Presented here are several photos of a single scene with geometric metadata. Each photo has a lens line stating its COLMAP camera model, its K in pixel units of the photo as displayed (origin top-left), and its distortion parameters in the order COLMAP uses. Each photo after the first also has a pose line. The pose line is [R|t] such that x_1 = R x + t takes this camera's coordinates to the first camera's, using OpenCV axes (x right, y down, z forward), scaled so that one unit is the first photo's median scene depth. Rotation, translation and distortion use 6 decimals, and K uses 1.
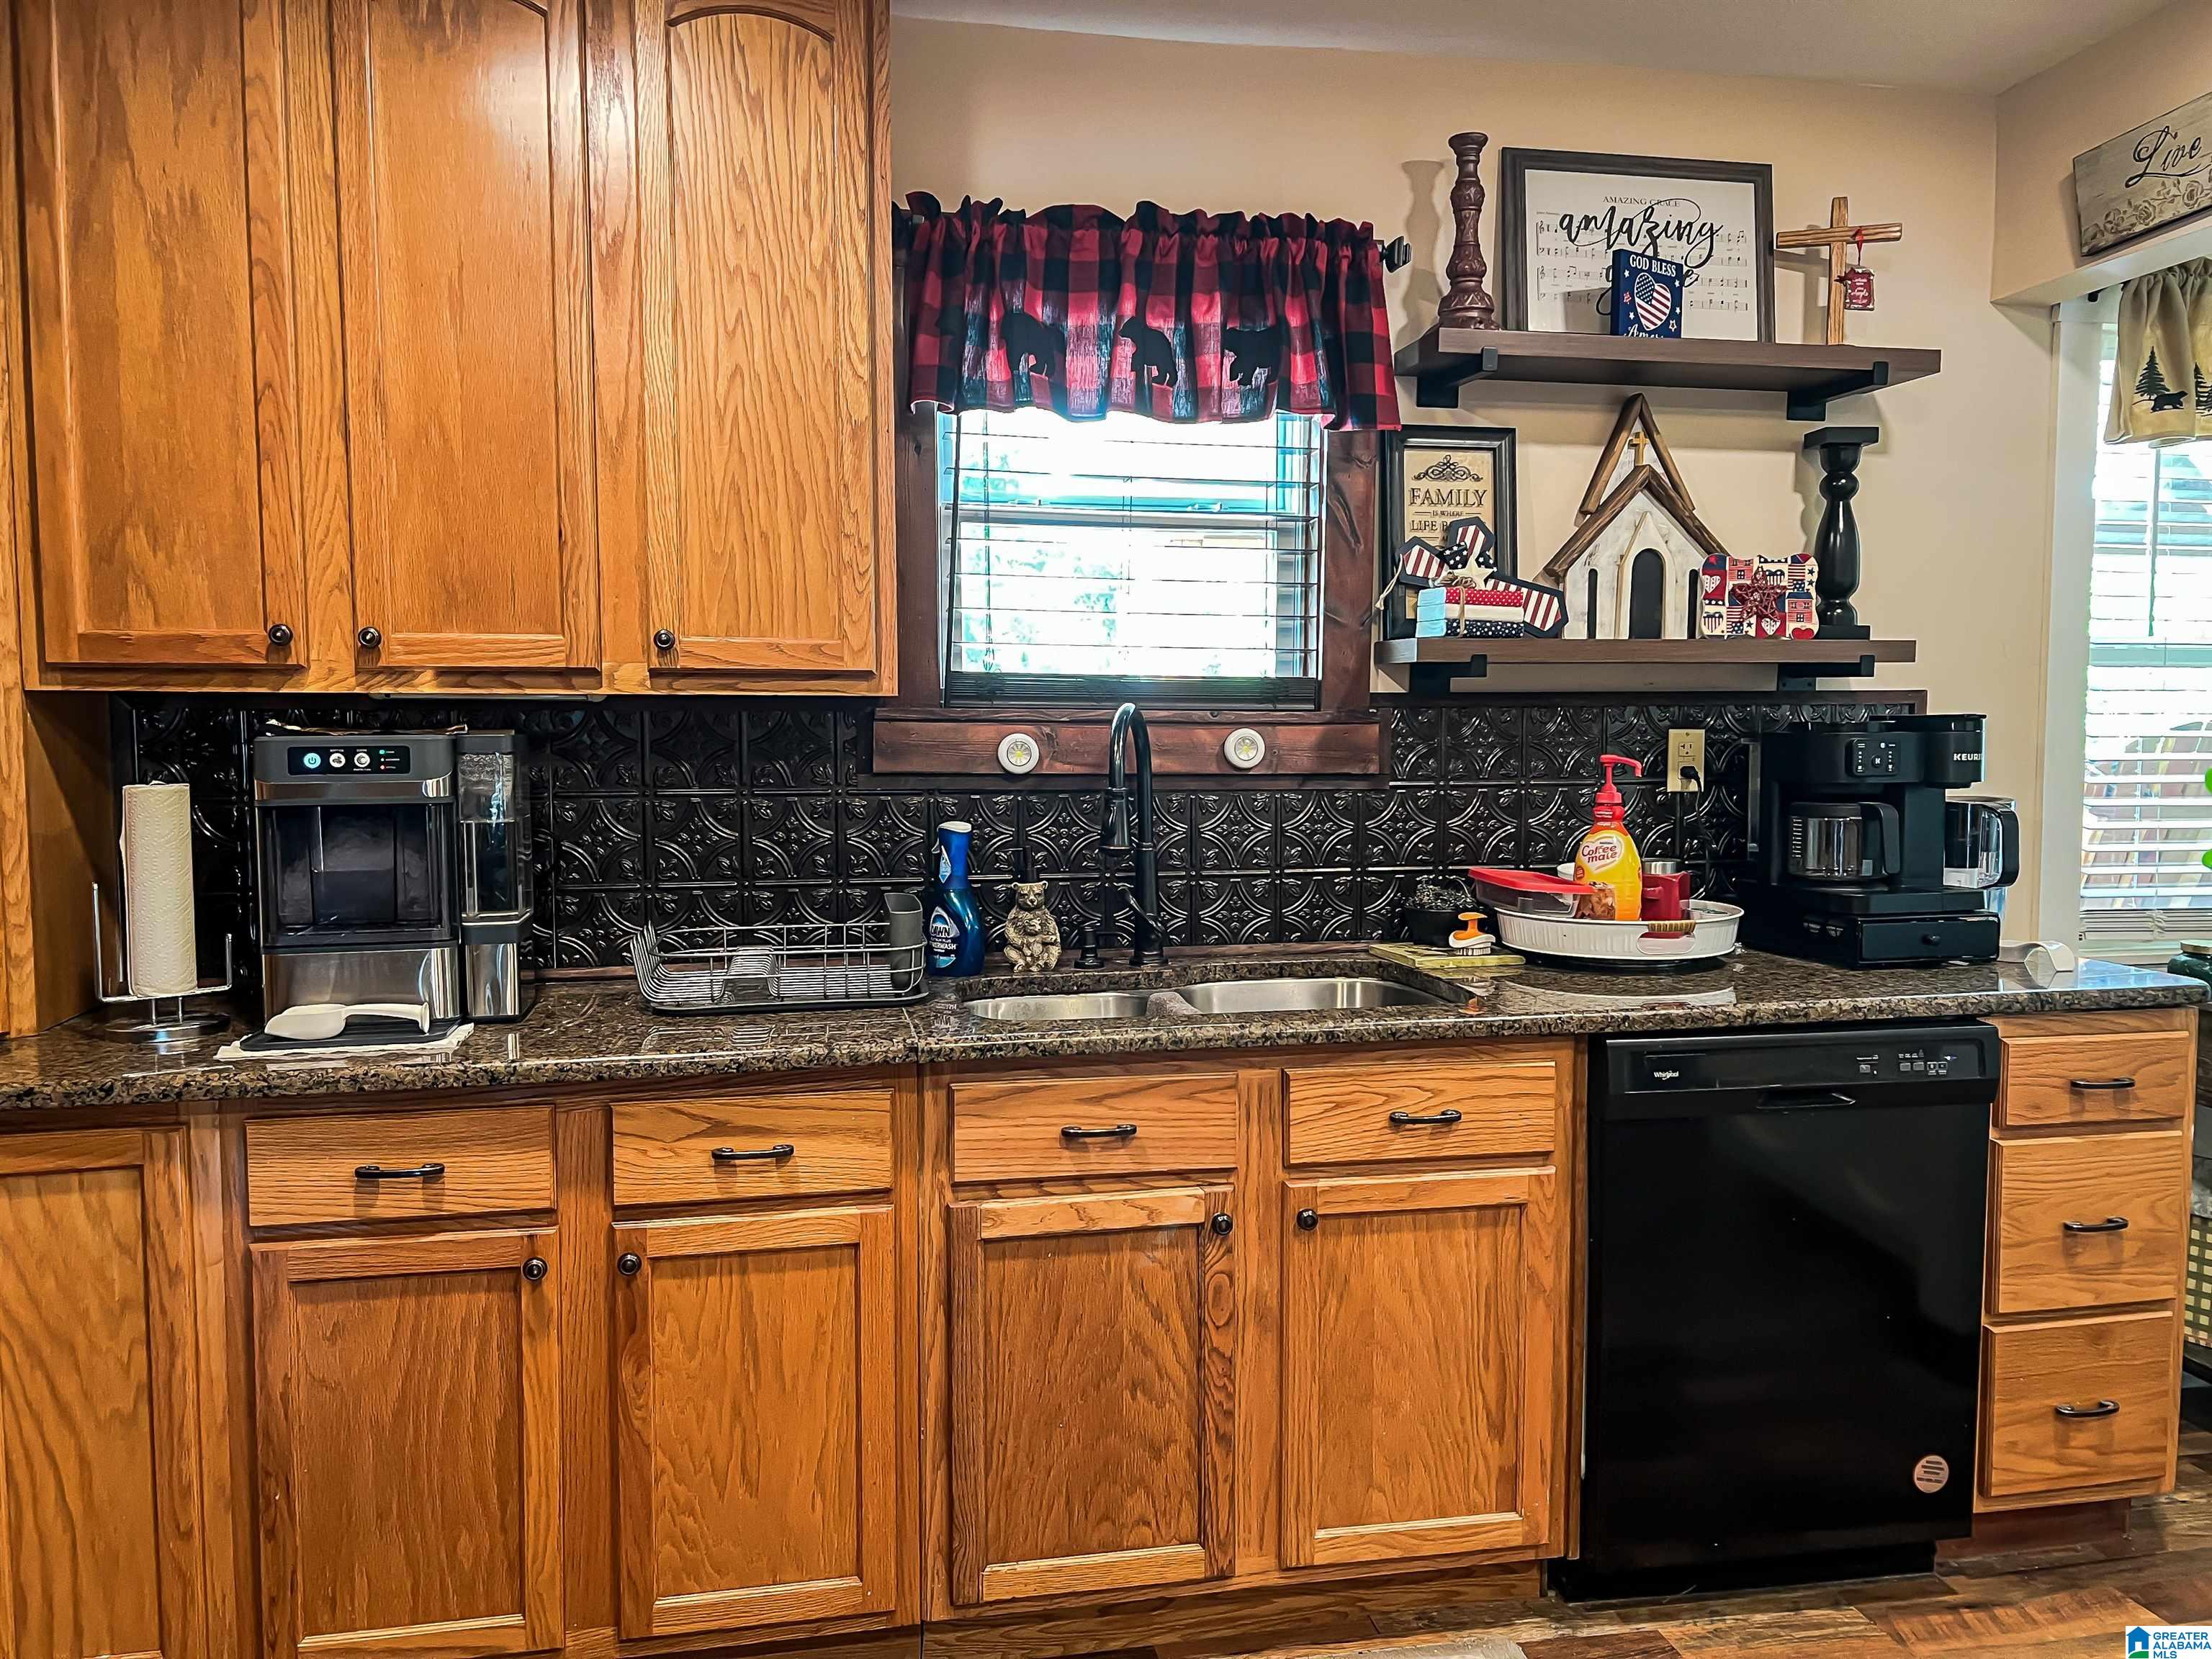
lens RADIAL K [[1642.5, 0, 1104.2], [0, 1642.5, 833.2], [0, 0, 1]] dist [0.038673, -0.040907]
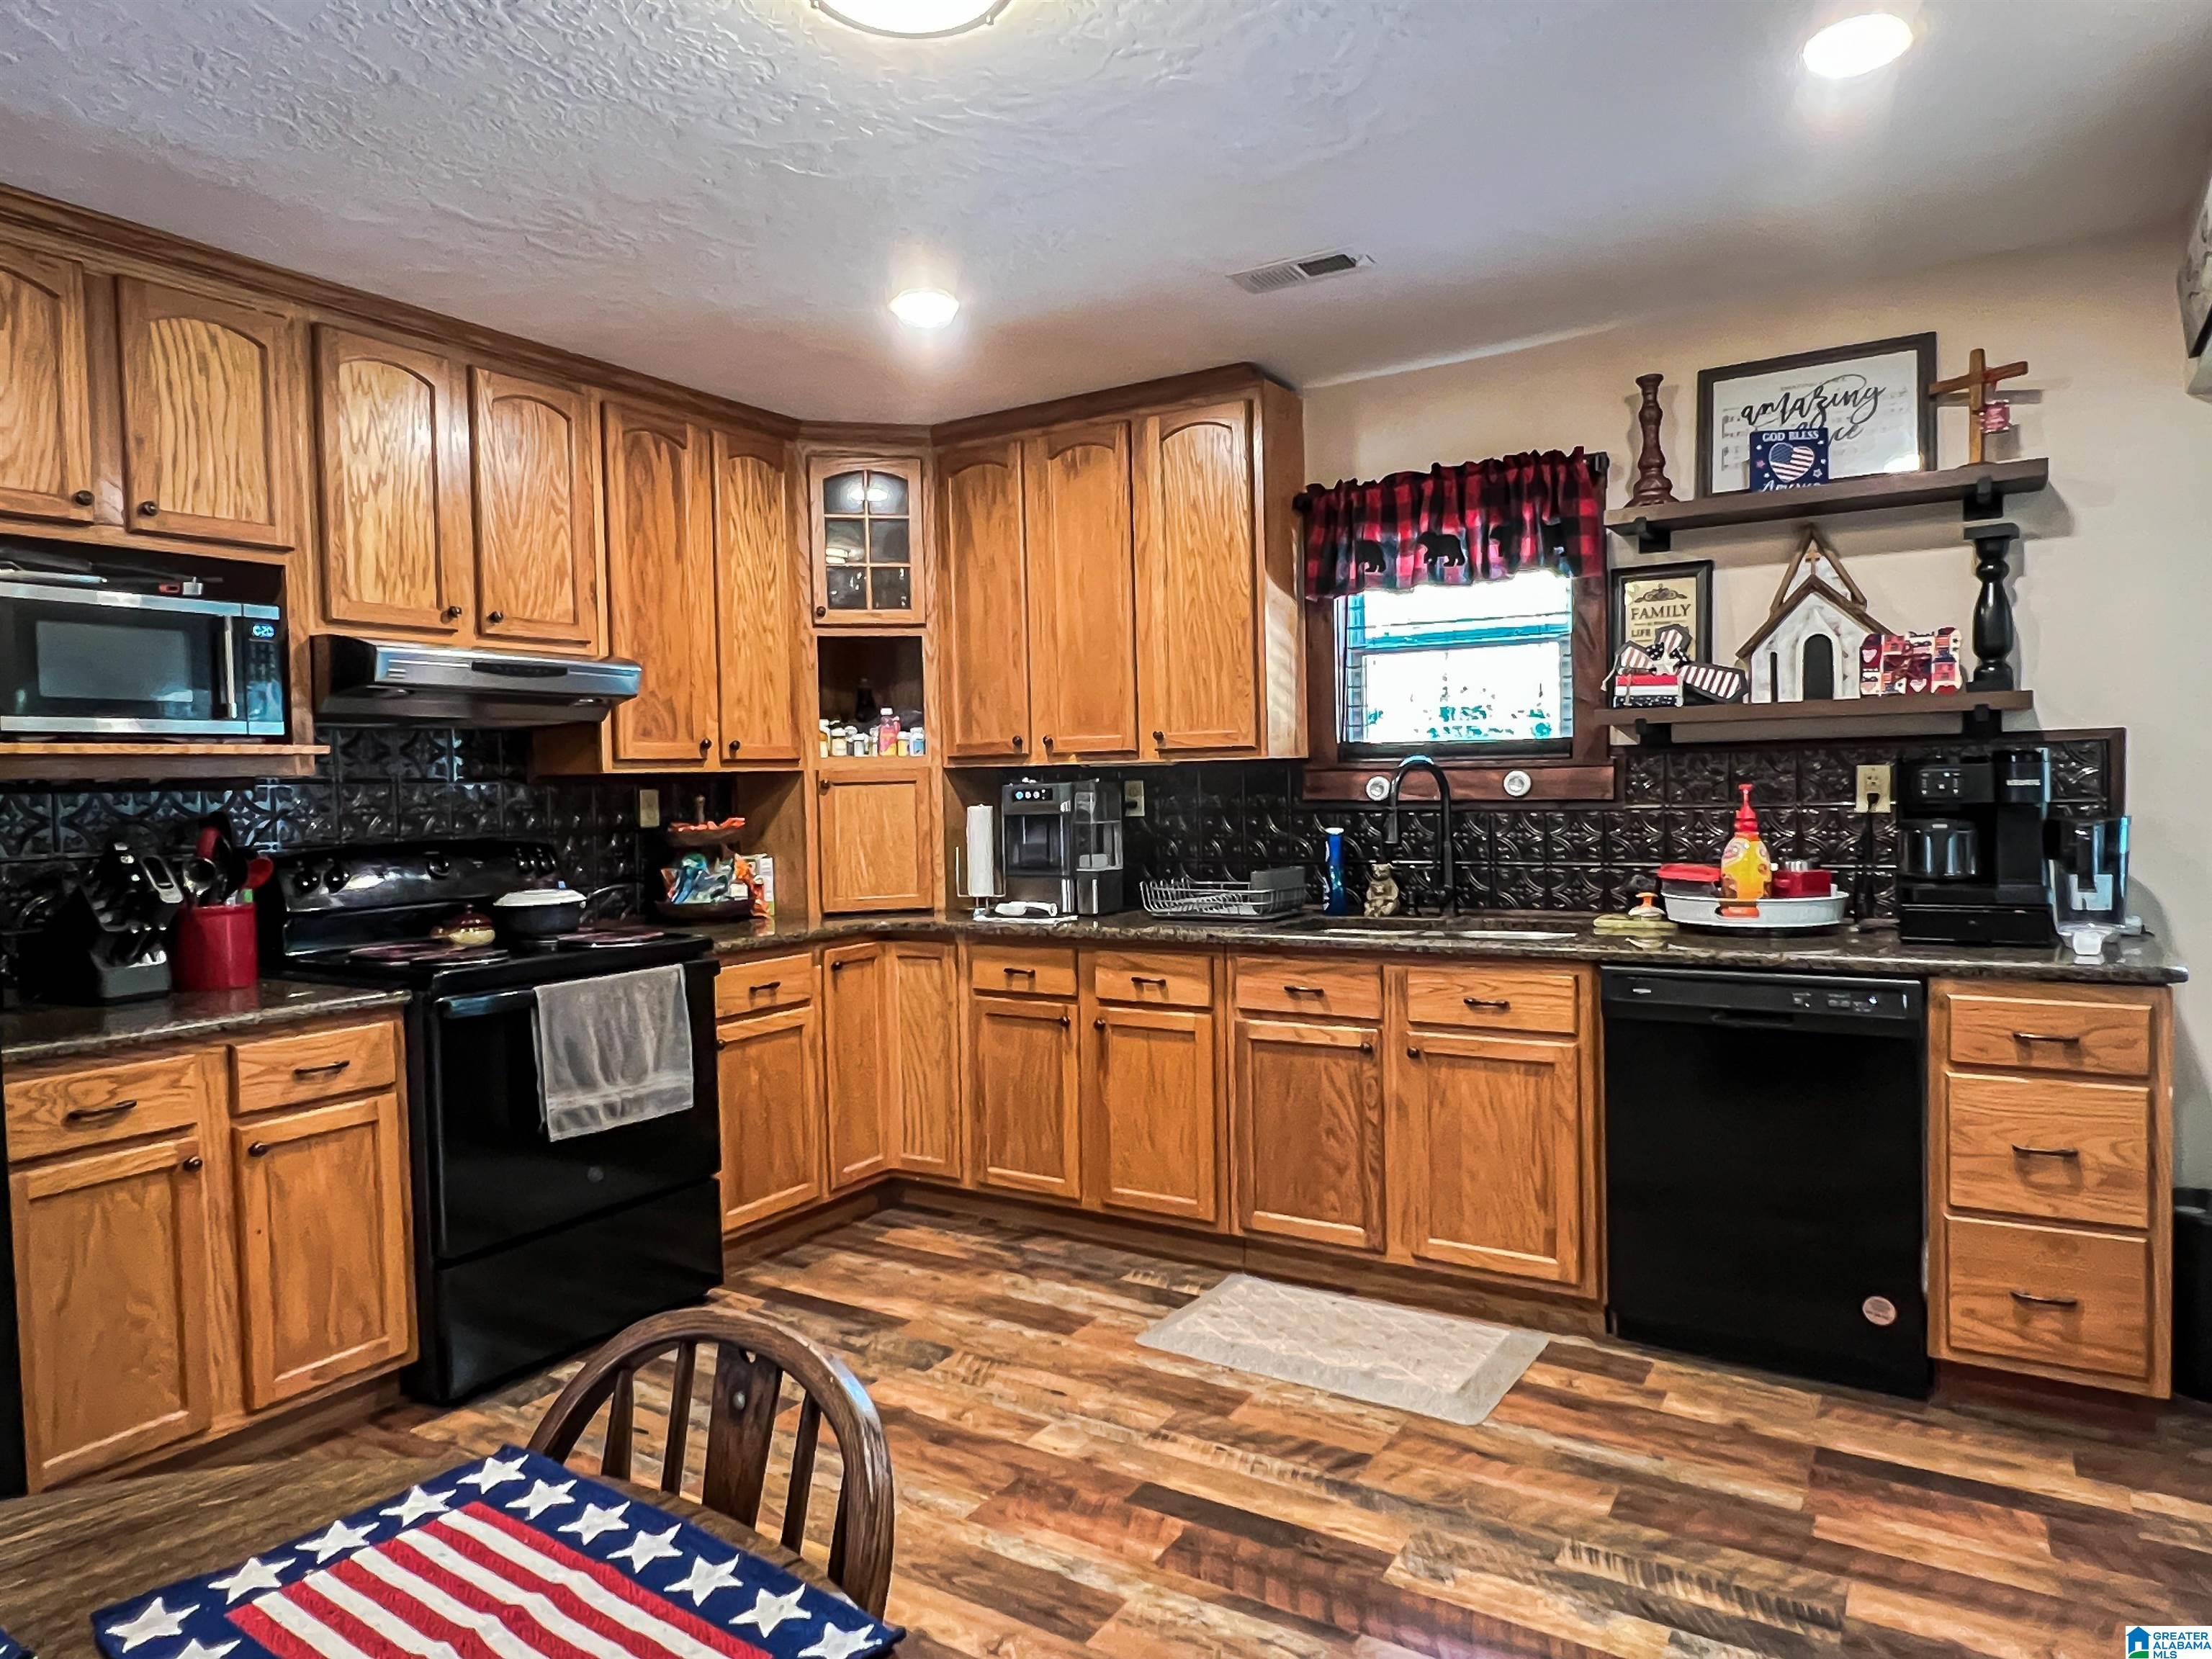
lens RADIAL K [[1382.2, 0, 1101.4], [0, 1382.2, 827.2], [0, 0, 1]] dist [-0.009980, 0.001497]
pose [[0.723085, 0.006602, -0.690727, 0.770529], [-0.027368, 0.999443, -0.019097, 0.028332], [0.690216, 0.032712, 0.722863, -0.253556]]
